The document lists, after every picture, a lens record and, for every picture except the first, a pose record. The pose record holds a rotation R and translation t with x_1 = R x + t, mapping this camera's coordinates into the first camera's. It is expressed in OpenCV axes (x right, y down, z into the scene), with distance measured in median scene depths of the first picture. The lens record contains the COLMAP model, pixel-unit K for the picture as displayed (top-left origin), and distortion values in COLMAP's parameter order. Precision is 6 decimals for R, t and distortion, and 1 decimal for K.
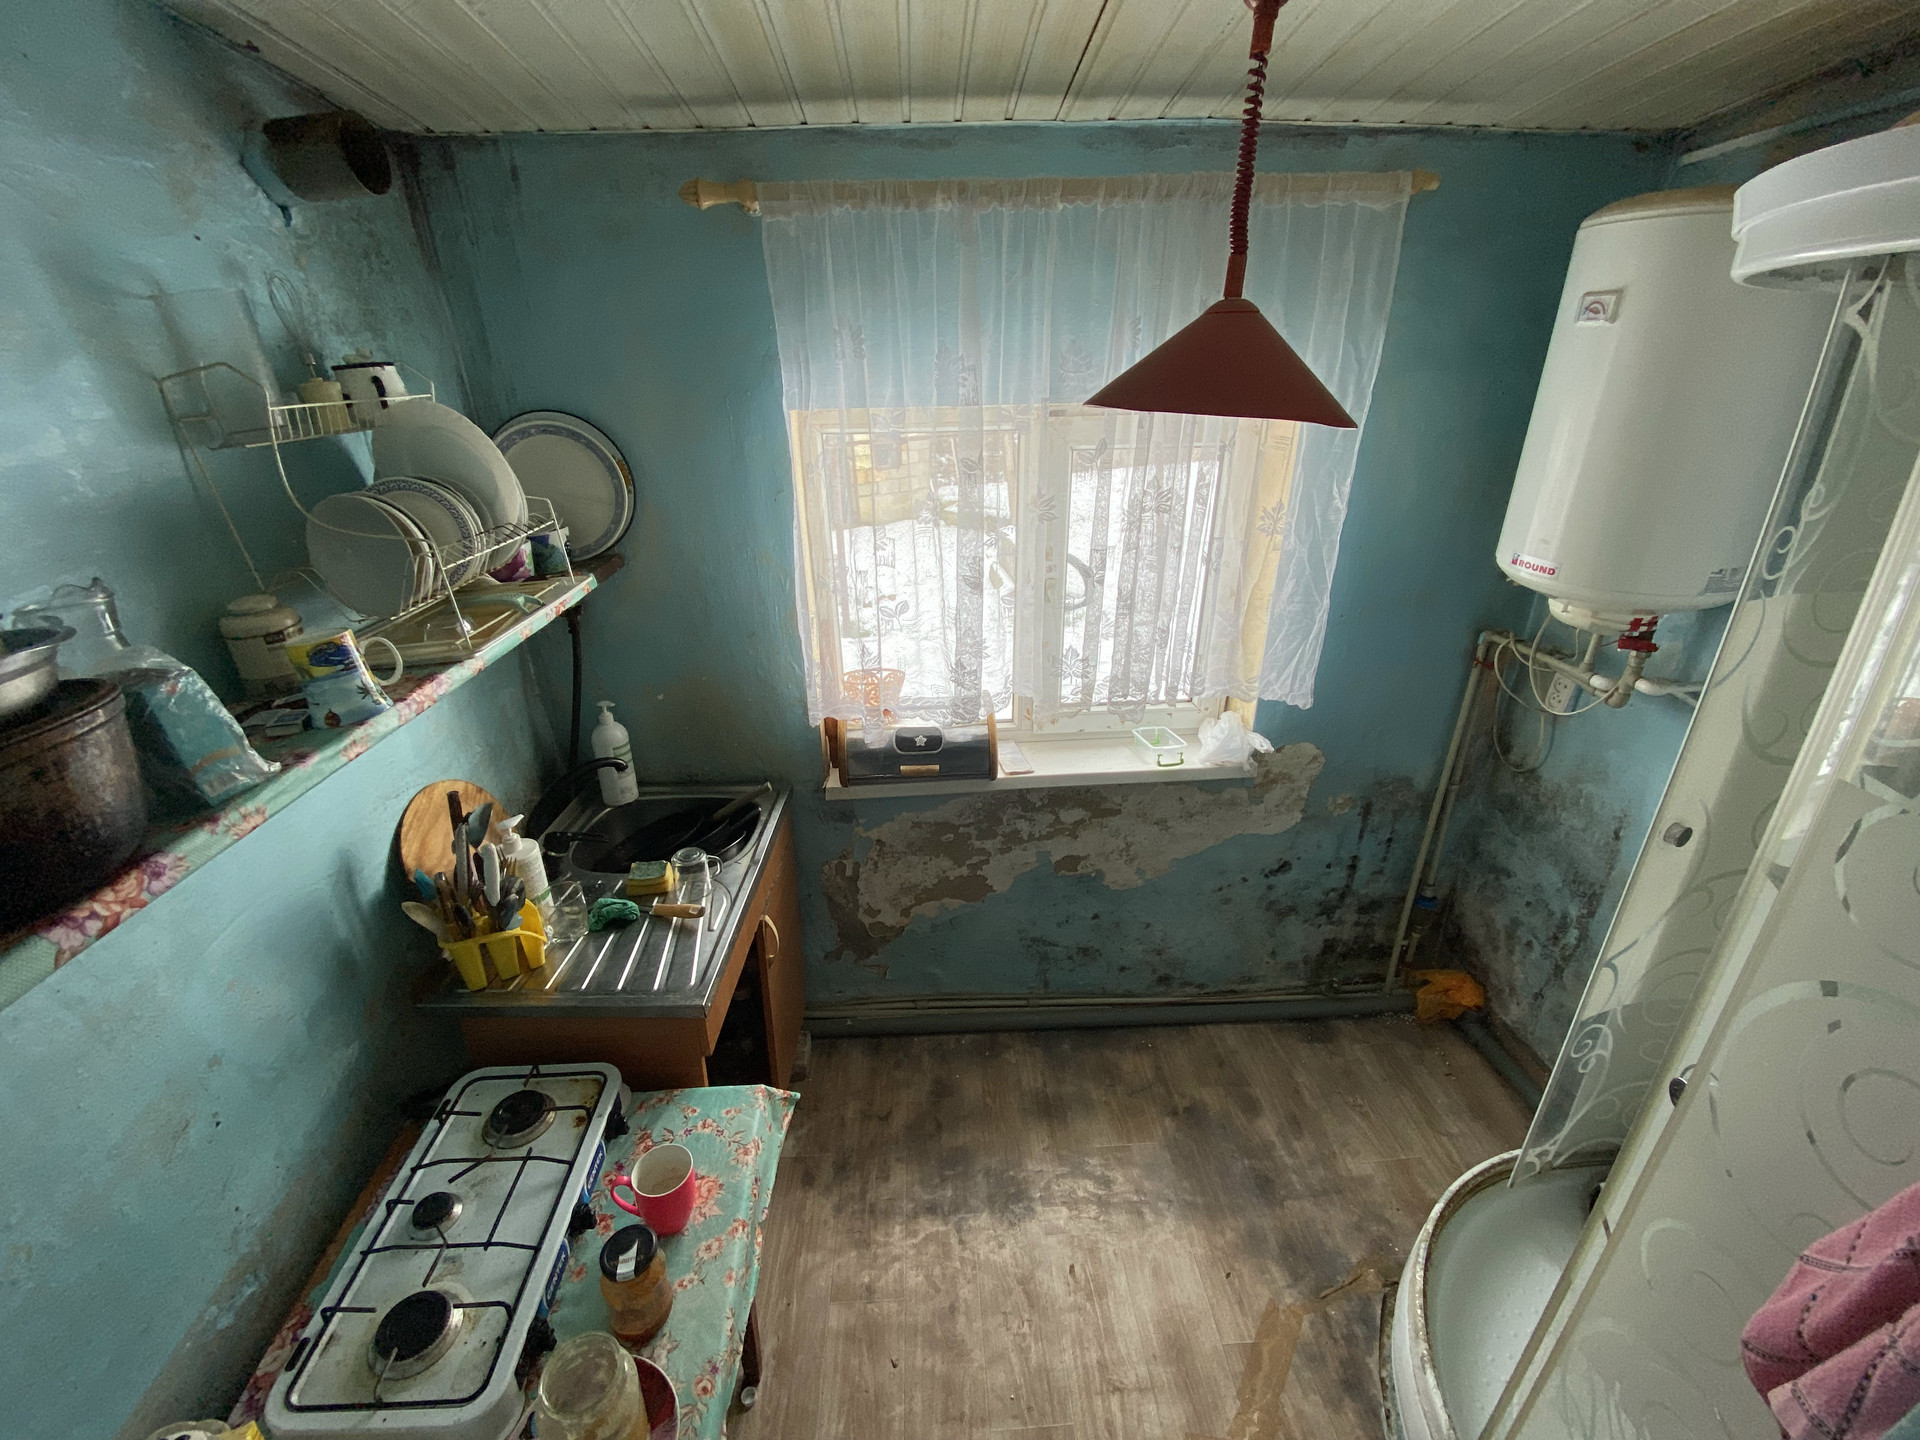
lens RADIAL K [[782.2, 0, 960.0], [0, 782.2, 720.0], [0, 0, 1]] dist [0.001338, -0.011900]
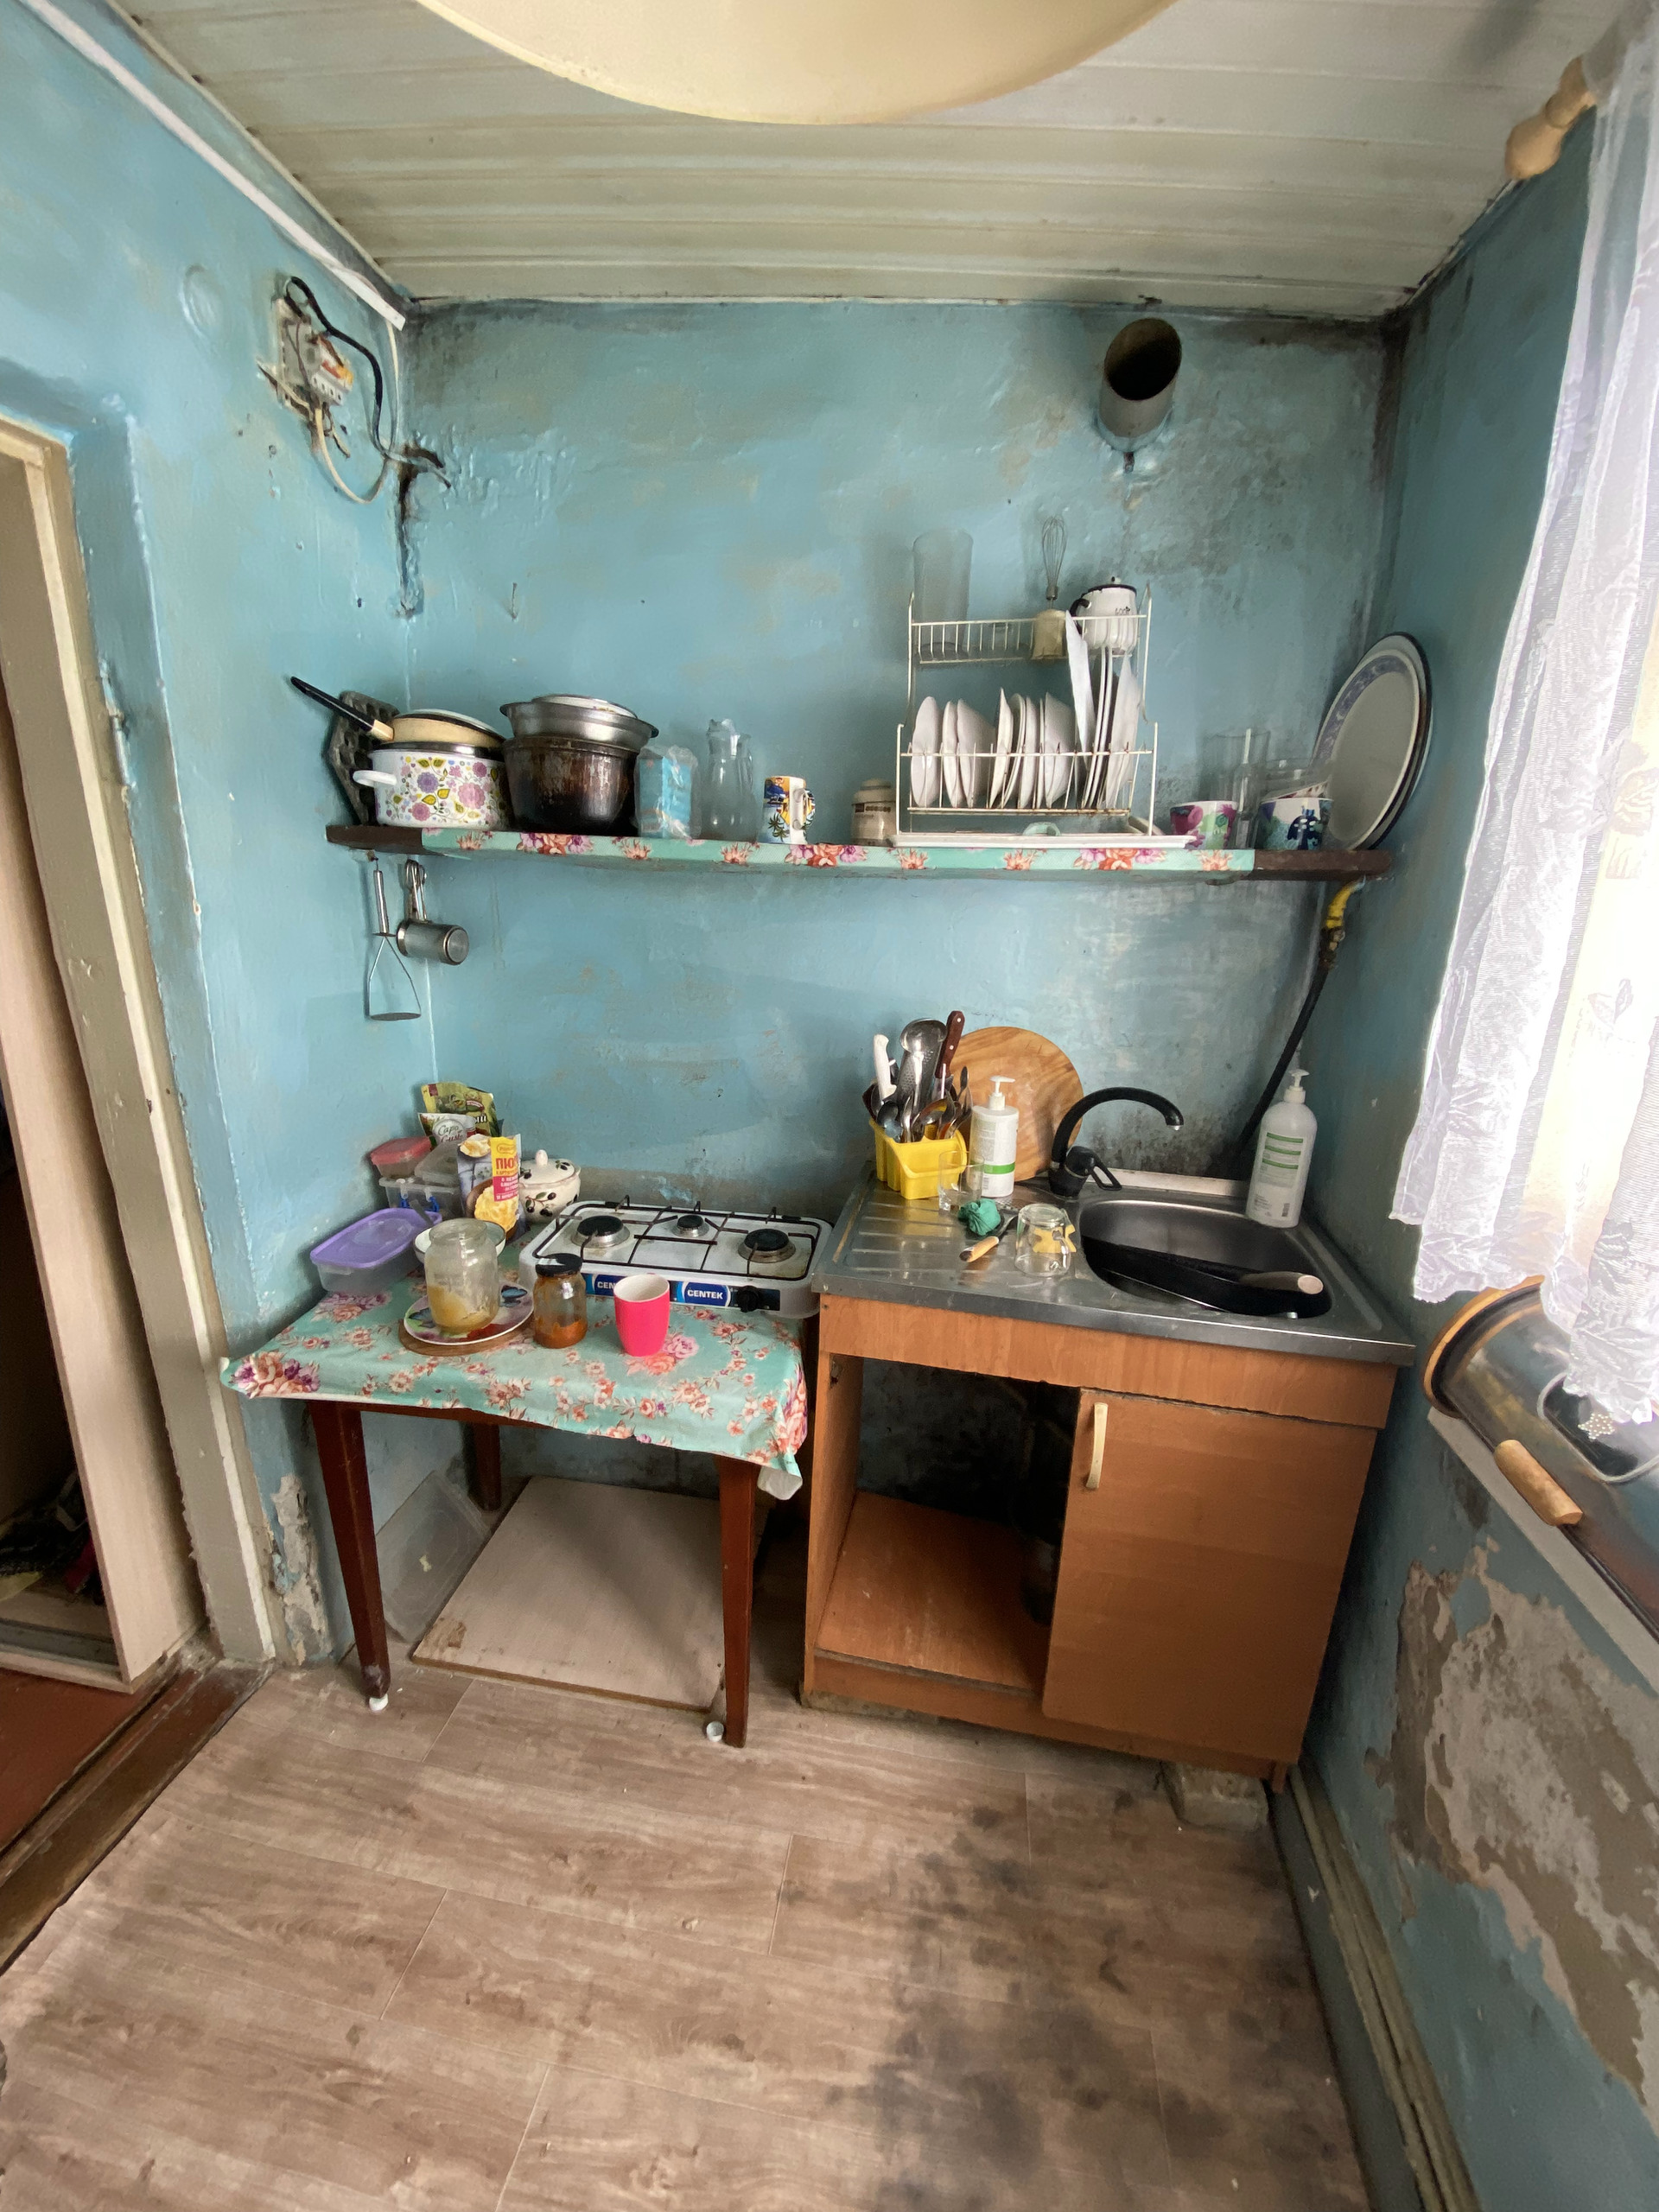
lens RADIAL K [[891.9, 0, 829.5], [0, 891.9, 1106.0], [0, 0, 1]] dist [-0.014787, -0.000035]
pose [[-0.224538, 0.264781, -0.937803, 0.314048], [-0.414318, 0.845118, 0.337812, -0.075059], [0.882000, 0.464400, -0.080057, 0.601054]]
